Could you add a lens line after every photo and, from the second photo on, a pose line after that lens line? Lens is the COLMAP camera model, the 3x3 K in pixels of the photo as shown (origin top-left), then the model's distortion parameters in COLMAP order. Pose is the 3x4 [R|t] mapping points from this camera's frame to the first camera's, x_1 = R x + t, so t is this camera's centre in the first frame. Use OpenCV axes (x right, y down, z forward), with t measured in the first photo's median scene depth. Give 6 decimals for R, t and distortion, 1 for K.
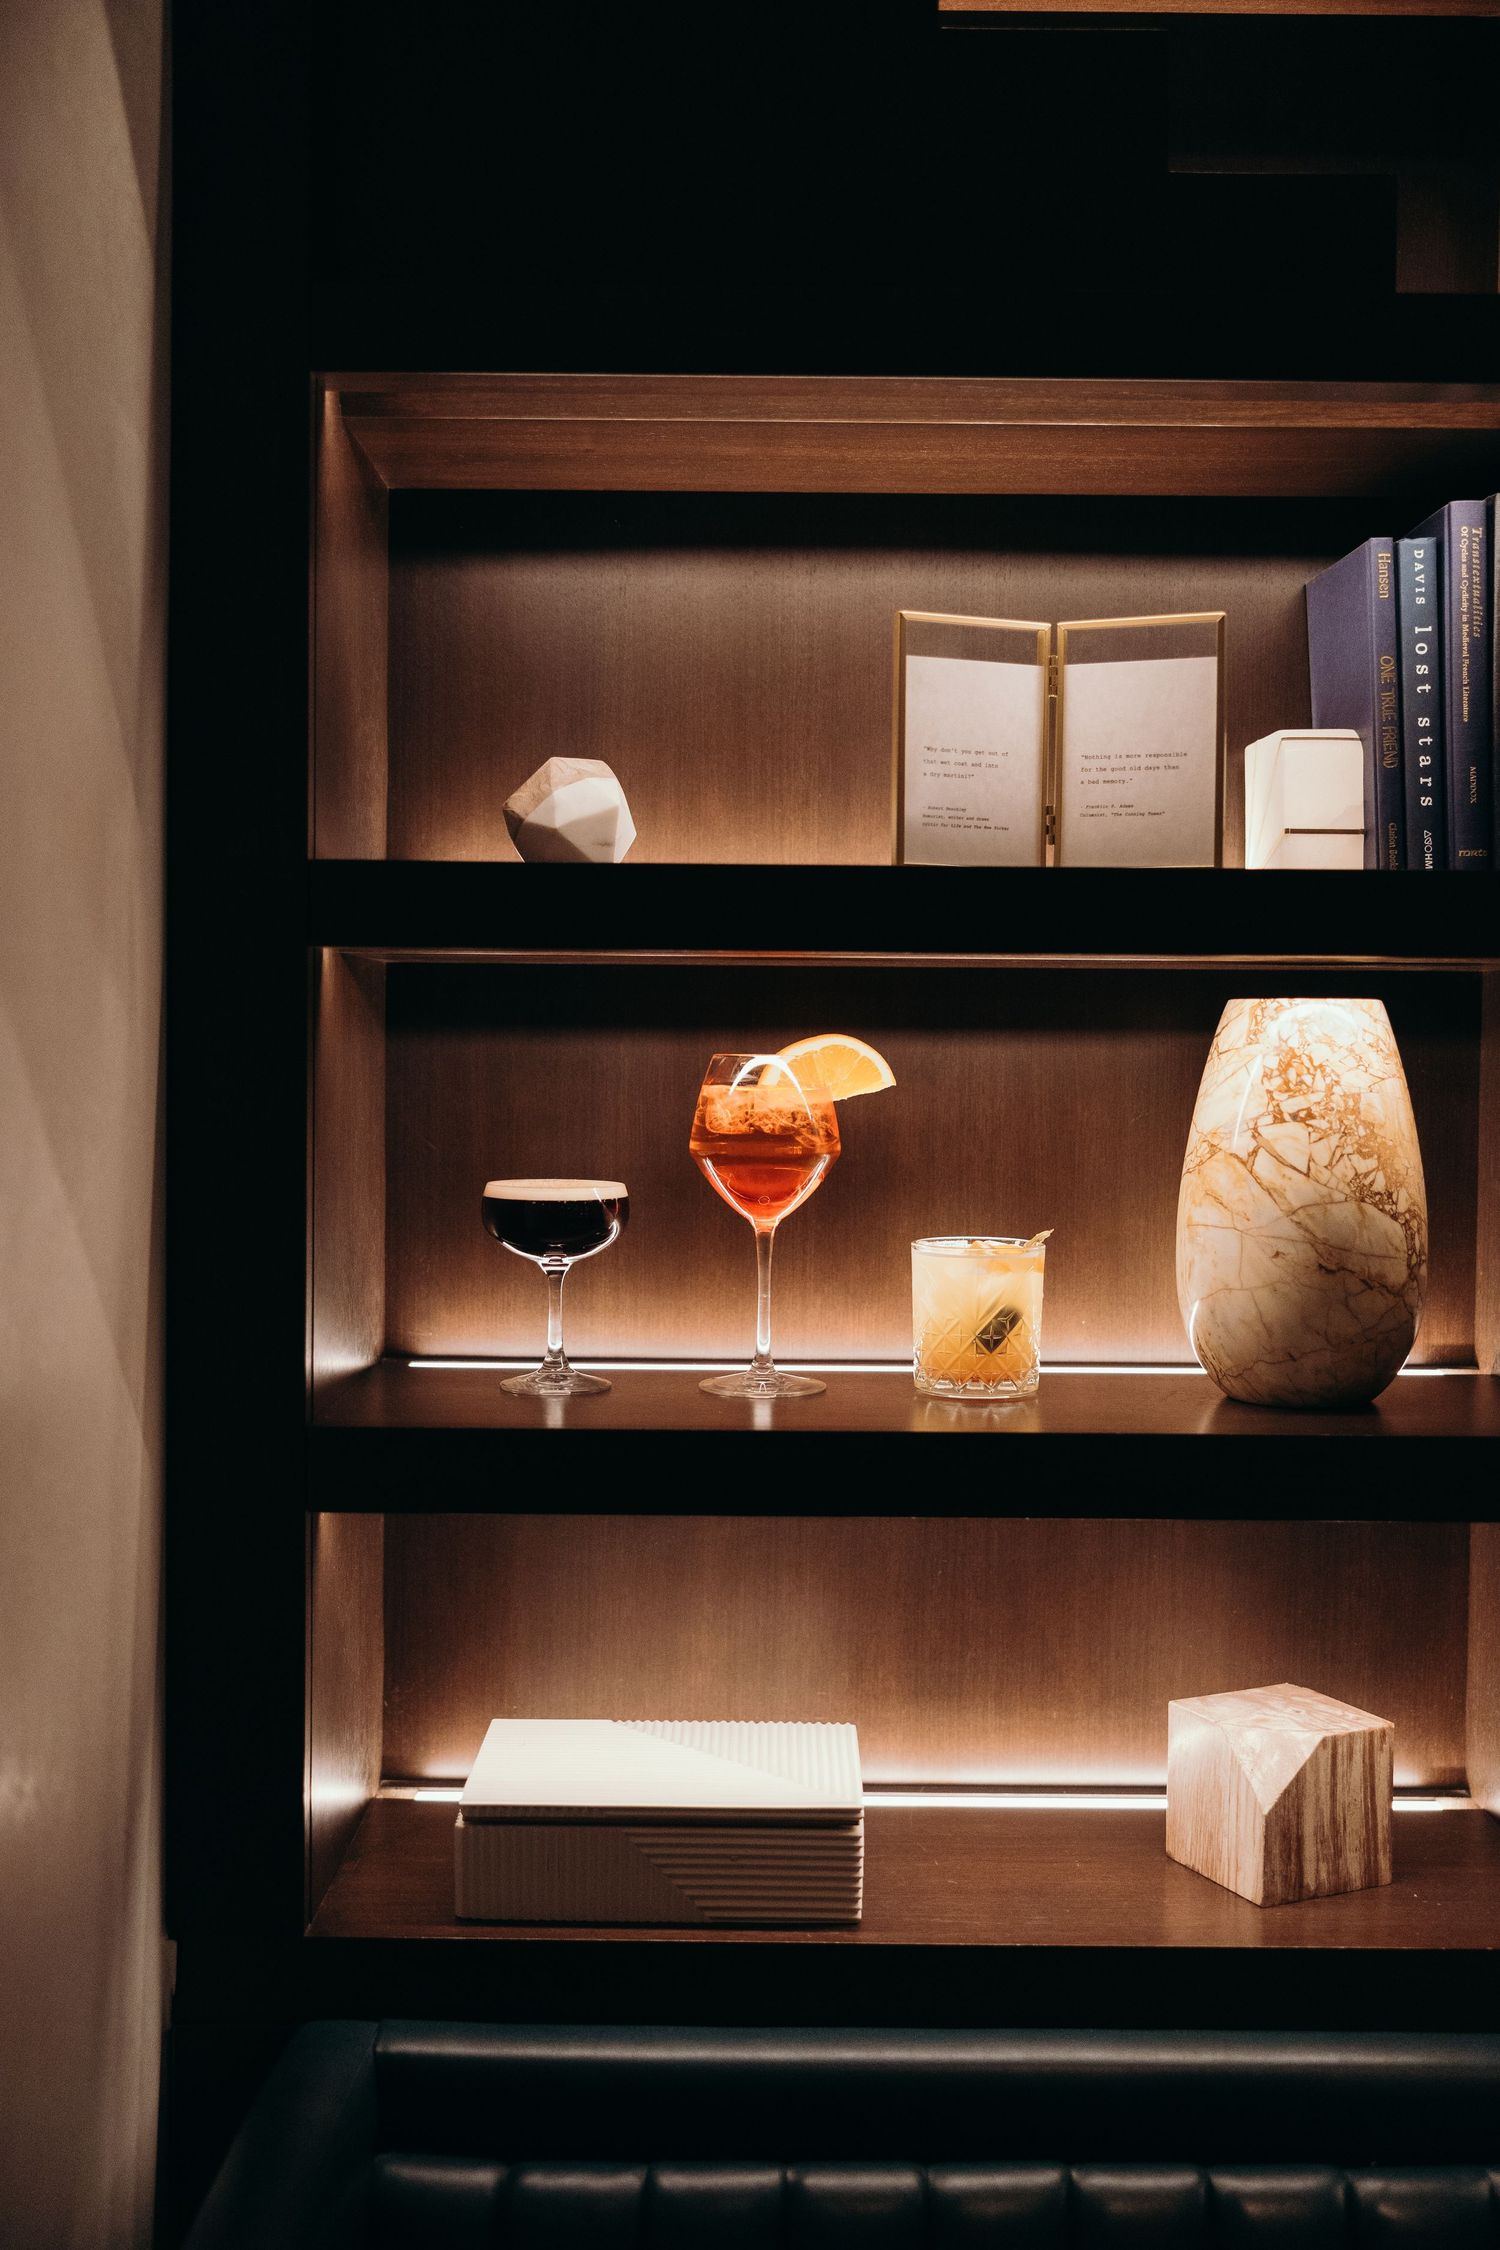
lens RADIAL K [[2340.6, 0, 750.0], [0, 2340.6, 1125.0], [0, 0, 1]] dist [0.051266, 0.003414]
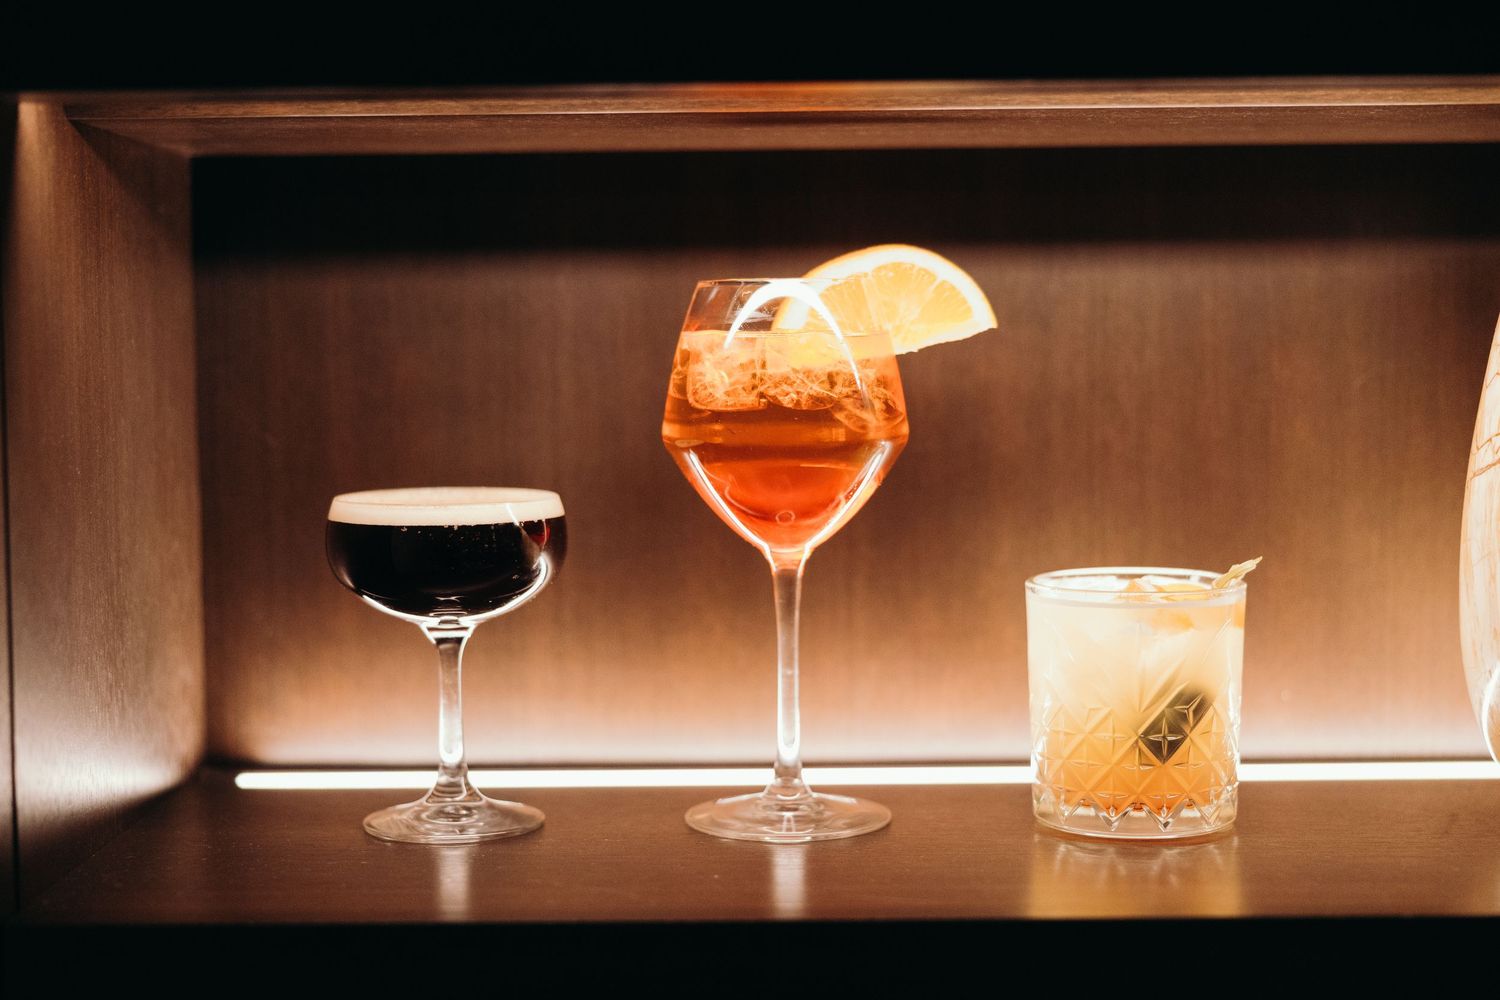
lens RADIAL K [[2668.7, 0, 750.0], [0, 2668.7, 500.0], [0, 0, 1]] dist [0.013102, 0.034878]
pose [[0.999786, -0.018253, -0.009734, 0.003621], [0.018556, 0.999318, 0.031920, 0.005005], [0.009144, -0.032094, 0.999443, 0.300974]]
